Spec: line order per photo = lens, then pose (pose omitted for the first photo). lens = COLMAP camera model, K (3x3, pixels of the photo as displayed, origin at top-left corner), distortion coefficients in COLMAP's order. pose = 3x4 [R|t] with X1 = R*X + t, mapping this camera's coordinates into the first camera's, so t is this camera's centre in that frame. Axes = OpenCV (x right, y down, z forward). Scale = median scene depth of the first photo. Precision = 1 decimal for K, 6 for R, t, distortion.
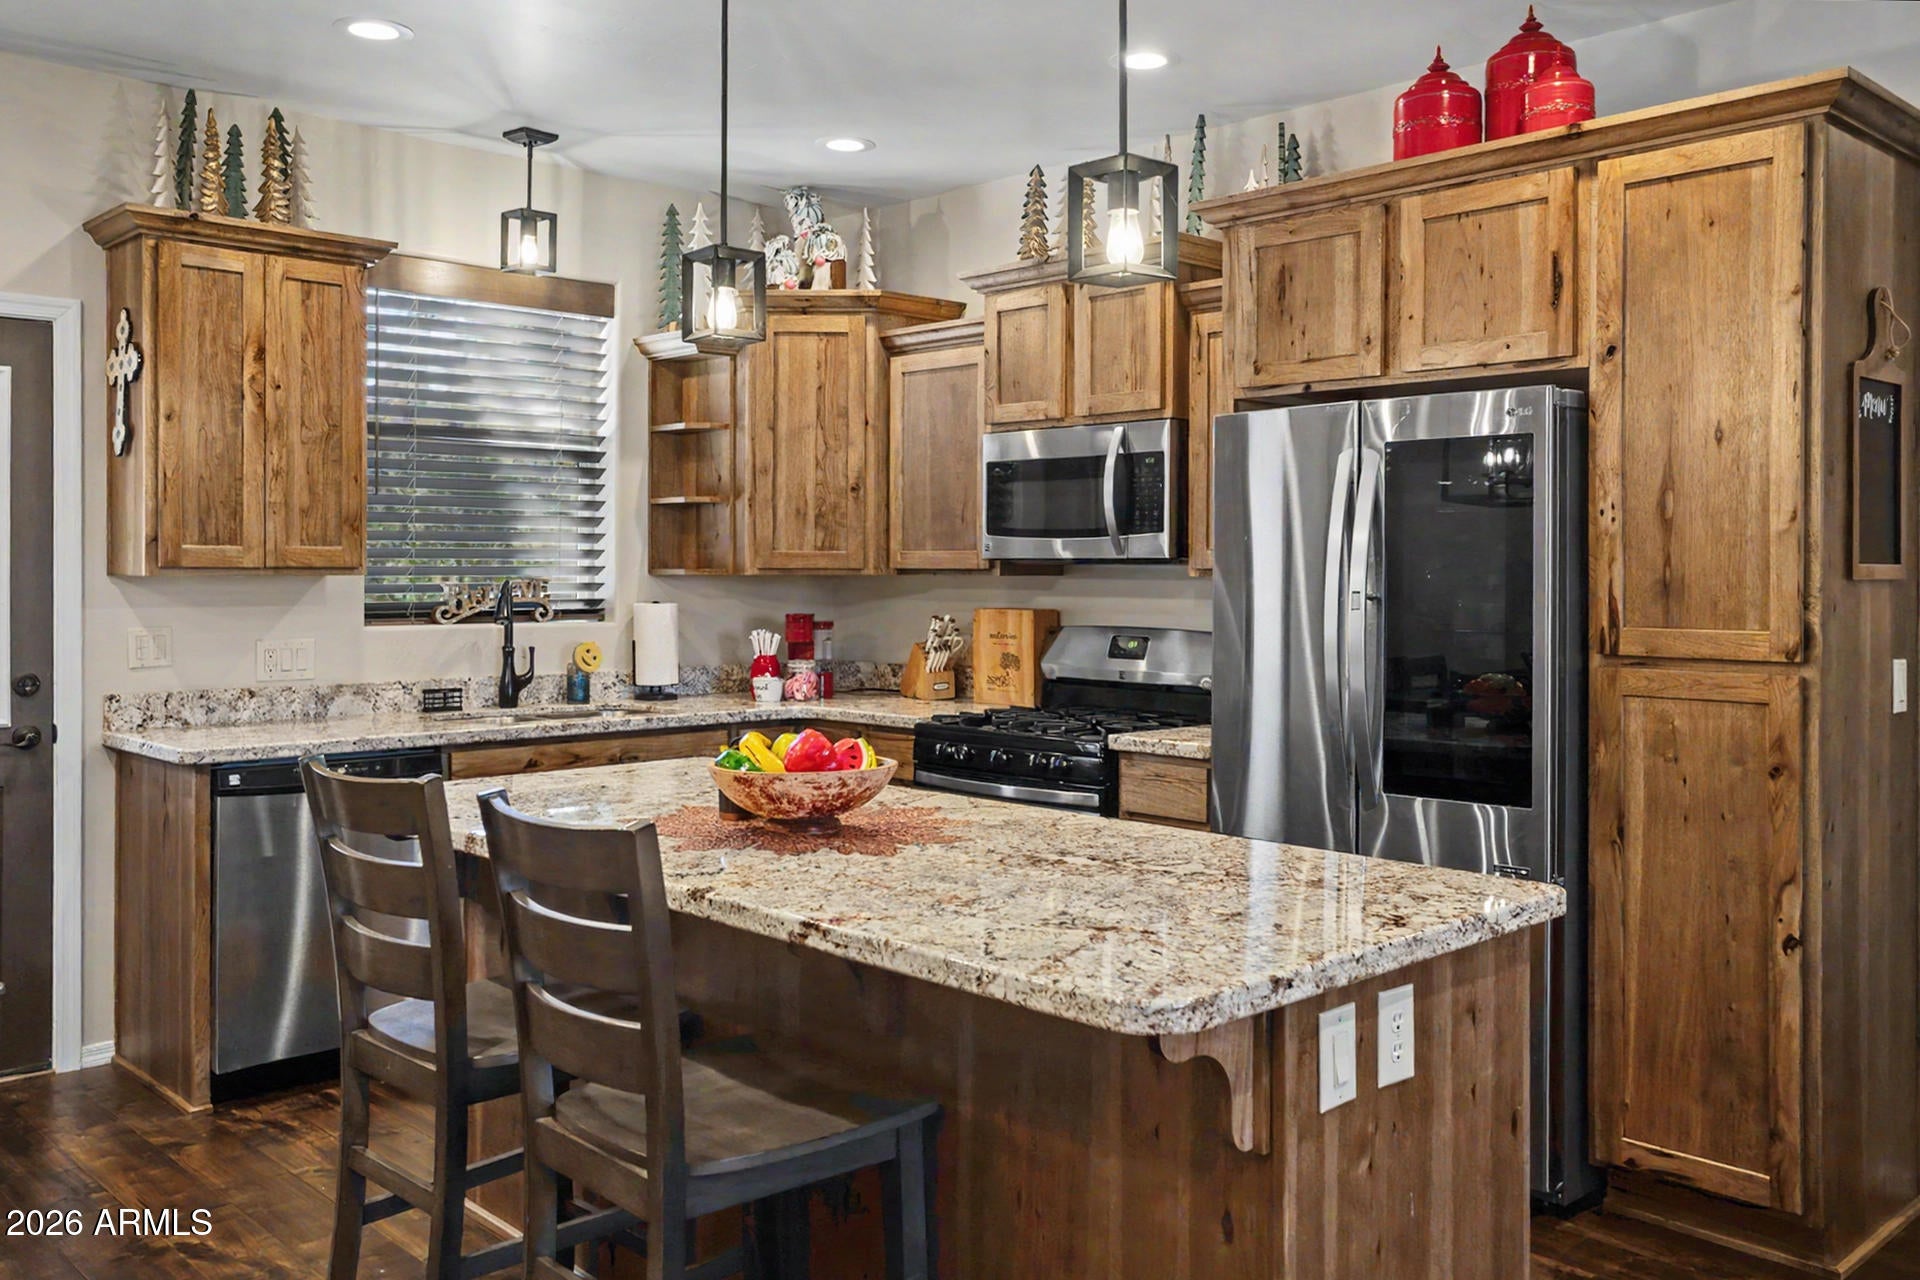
lens RADIAL K [[1683.9, 0, 1046.8], [0, 1683.9, 575.3], [0, 0, 1]] dist [0.011850, 0.008874]
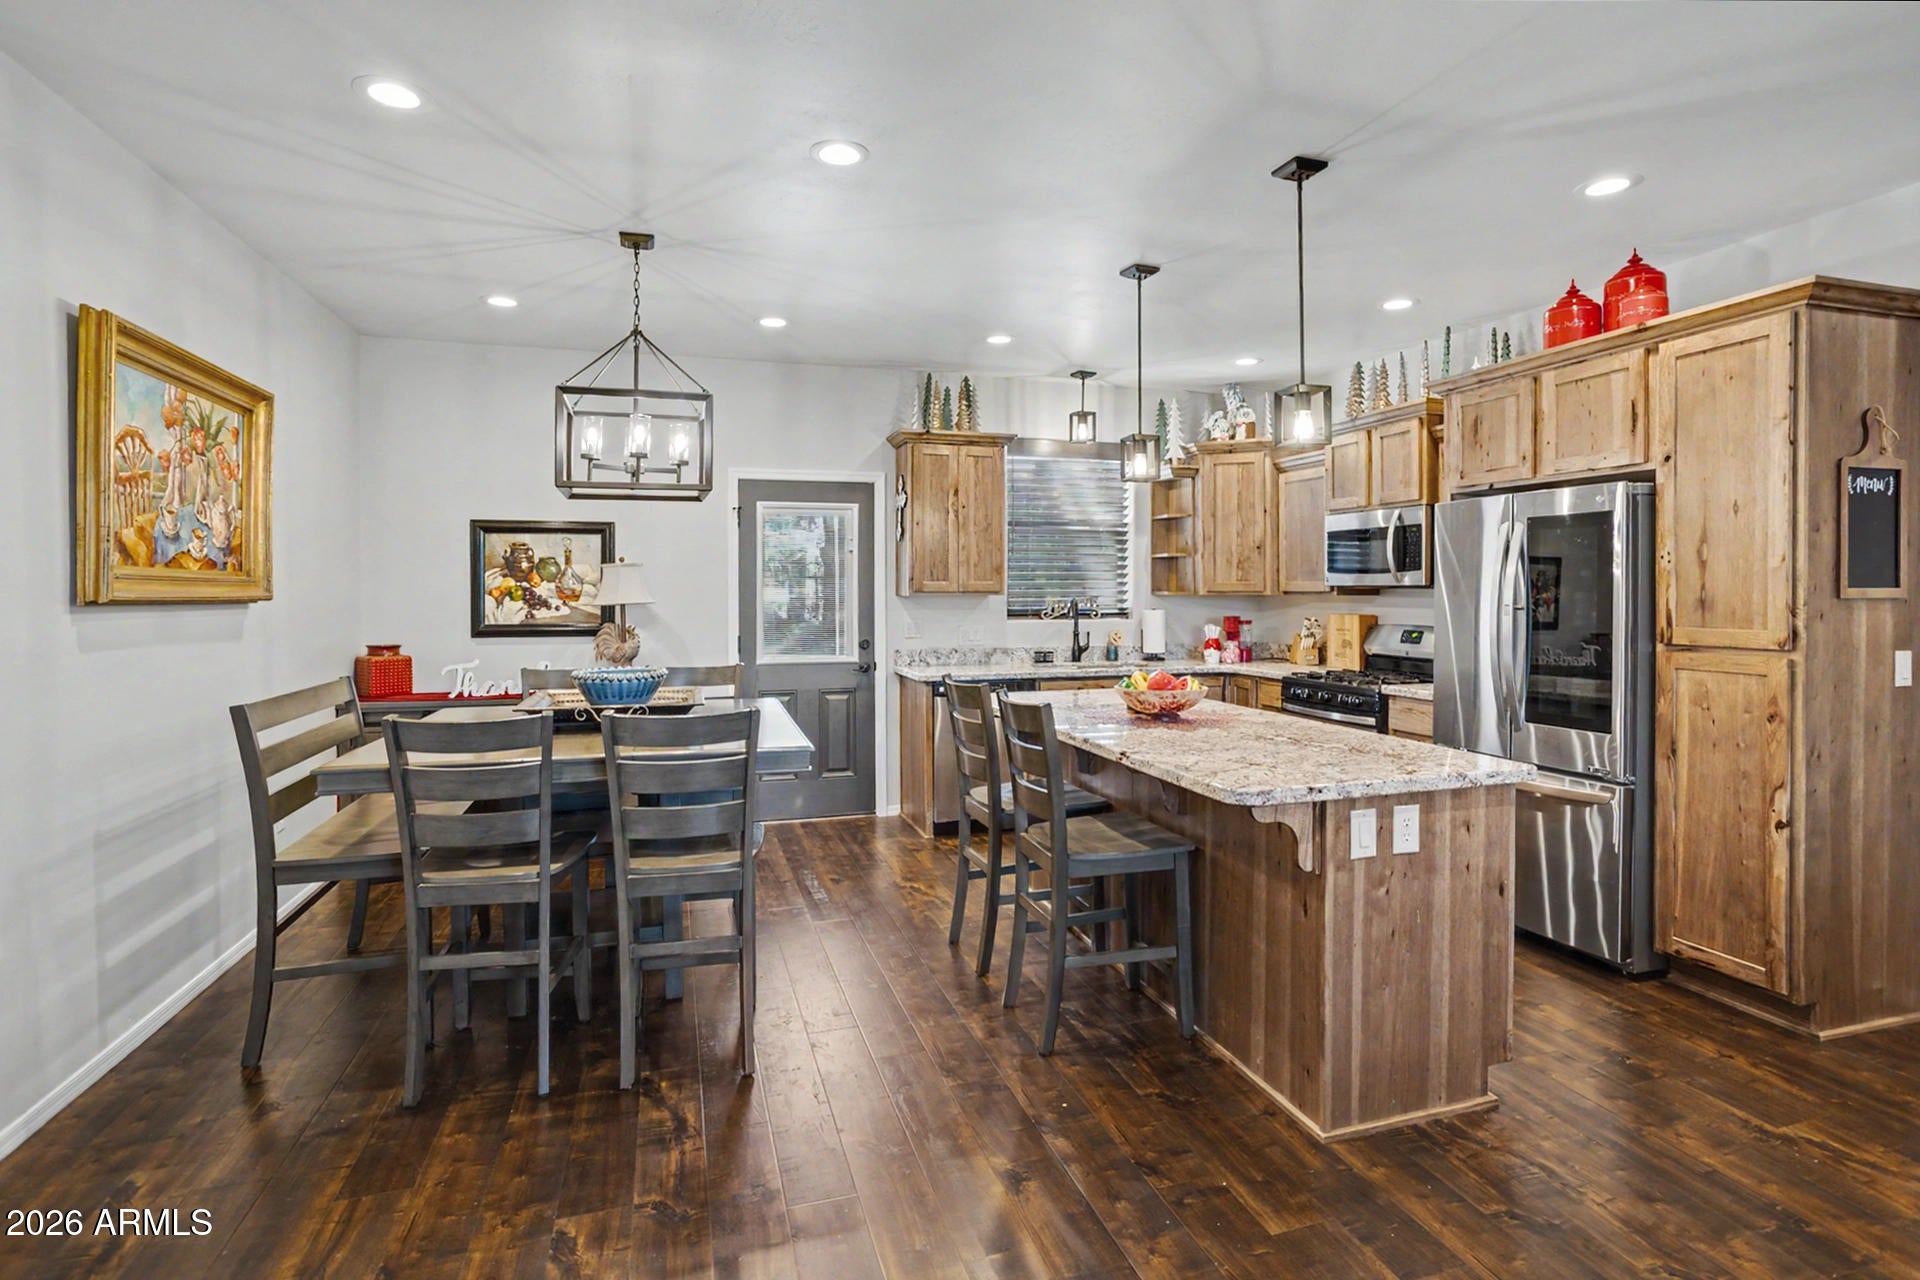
lens RADIAL K [[1024.5, 0, 1011.3], [0, 1024.5, 596.6], [0, 0, 1]] dist [-0.024132, 0.005707]
pose [[0.901549, 0.000099, -0.432677, 0.165823], [0.000843, 0.999998, 0.001983, -0.001051], [0.432676, -0.002153, 0.901547, -0.148927]]
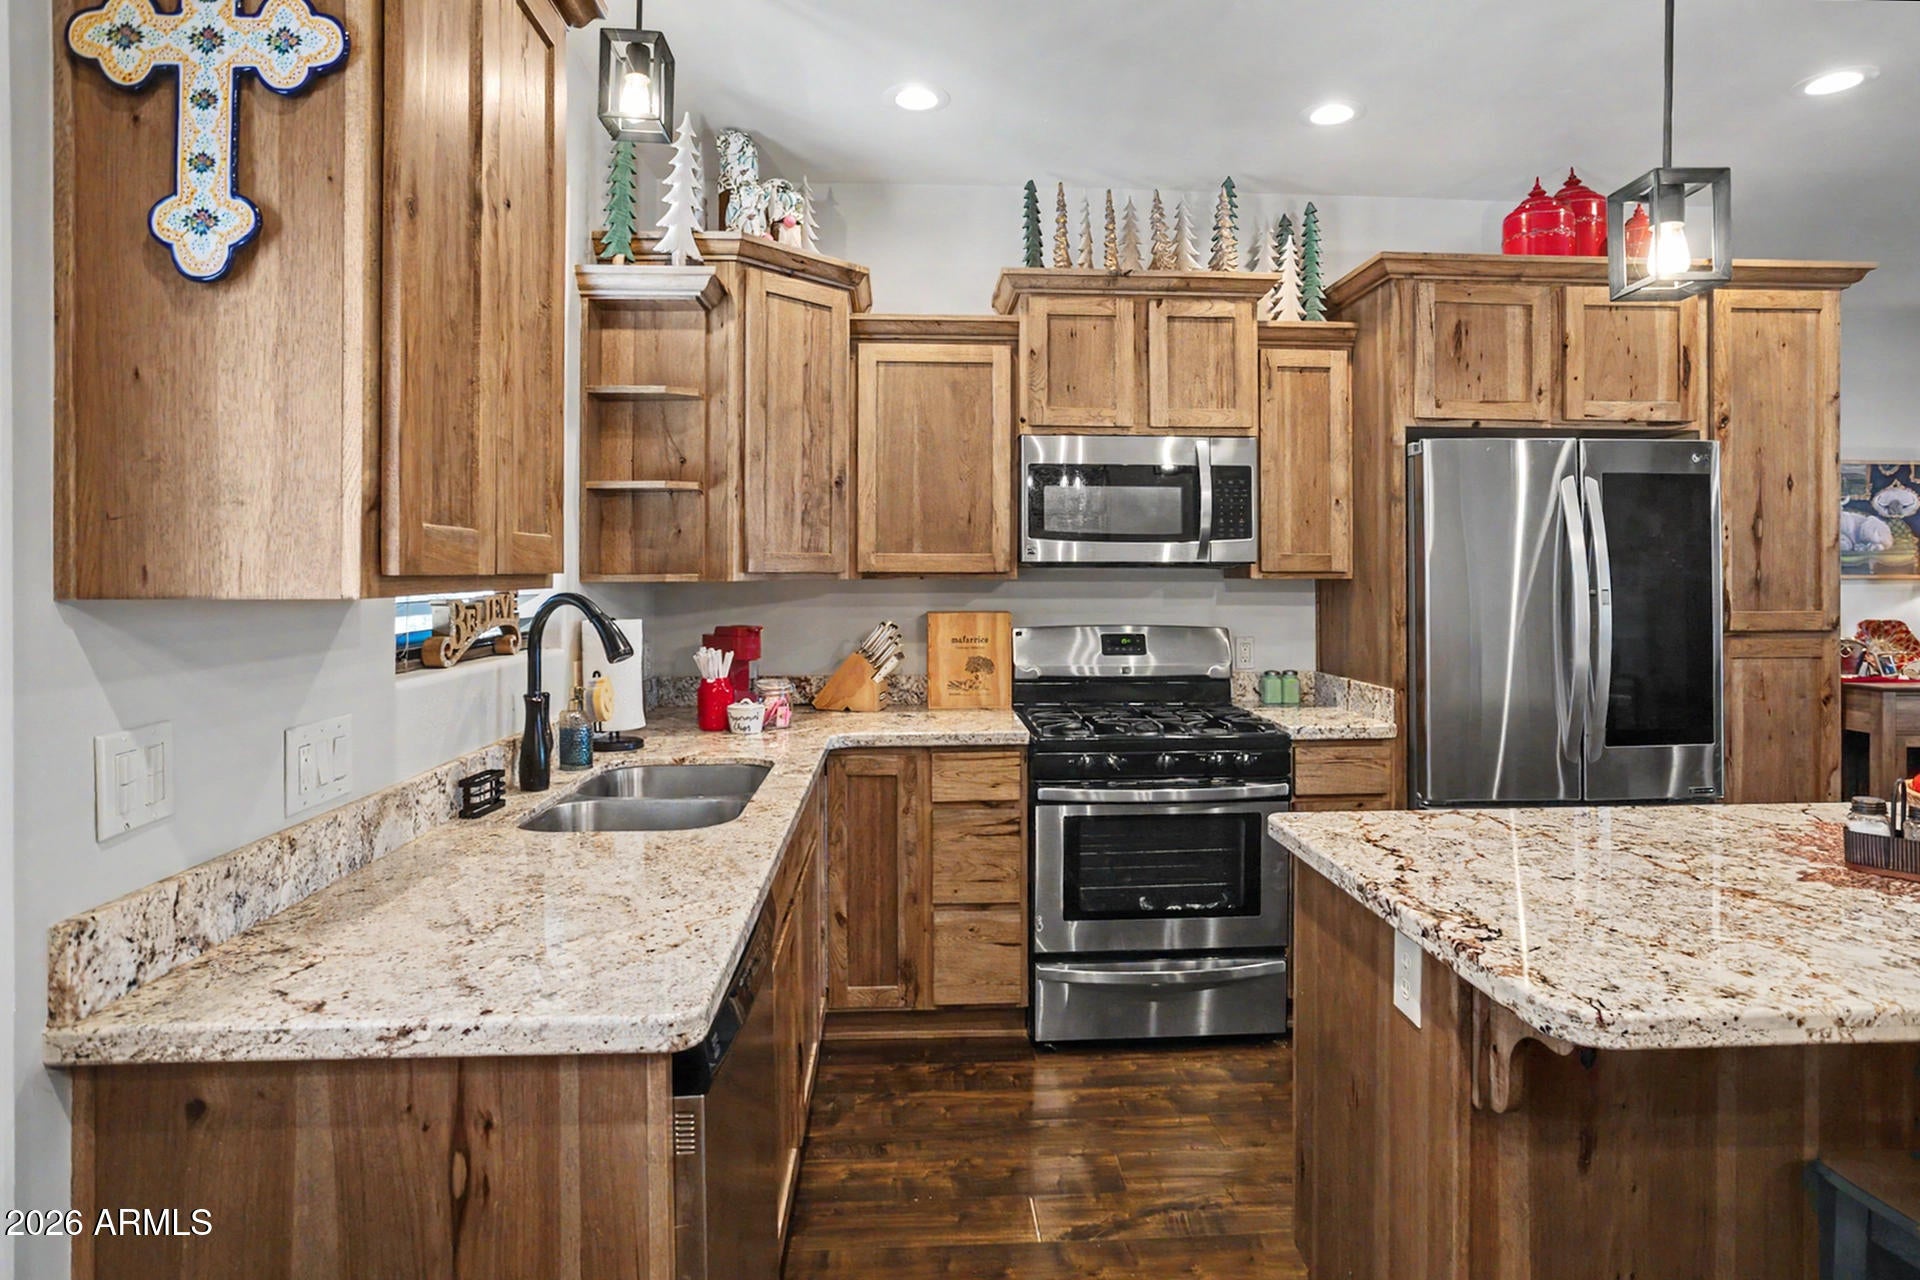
lens RADIAL K [[1063.5, 0, 949.4], [0, 1063.5, 562.7], [0, 0, 1]] dist [-0.021730, 0.009621]
pose [[0.649979, 0.003239, 0.759945, -0.703533], [0.004921, 0.999952, -0.008471, -0.005803], [-0.759936, 0.009245, 0.649932, 0.820952]]
